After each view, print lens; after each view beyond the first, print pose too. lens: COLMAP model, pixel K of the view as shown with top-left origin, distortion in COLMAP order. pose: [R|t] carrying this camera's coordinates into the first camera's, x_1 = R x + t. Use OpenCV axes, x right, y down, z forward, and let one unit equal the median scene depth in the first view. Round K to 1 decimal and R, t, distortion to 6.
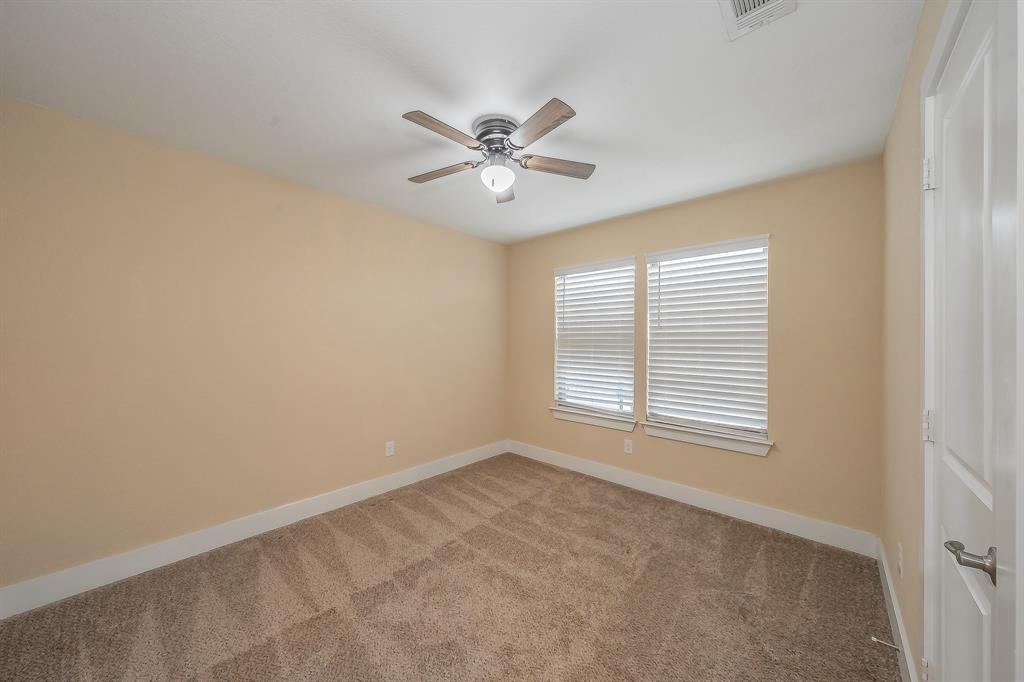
lens RADIAL K [[346.6, 0, 506.5], [0, 346.6, 339.2], [0, 0, 1]] dist [-0.000014, 0.000020]
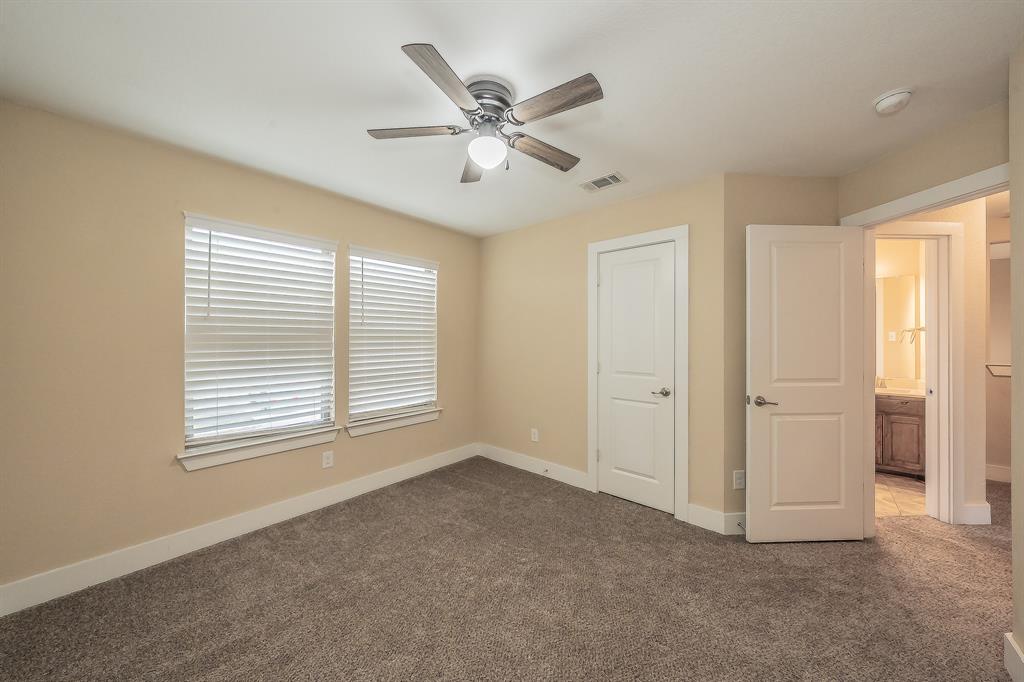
lens RADIAL K [[346.6, 0, 506.5], [0, 346.6, 339.2], [0, 0, 1]] dist [-0.000014, 0.000020]
pose [[-0.002101, -0.001661, 0.999996, -0.552487], [-0.000832, 0.999998, 0.001659, 0.008009], [-0.999997, -0.000828, -0.002103, 0.597914]]
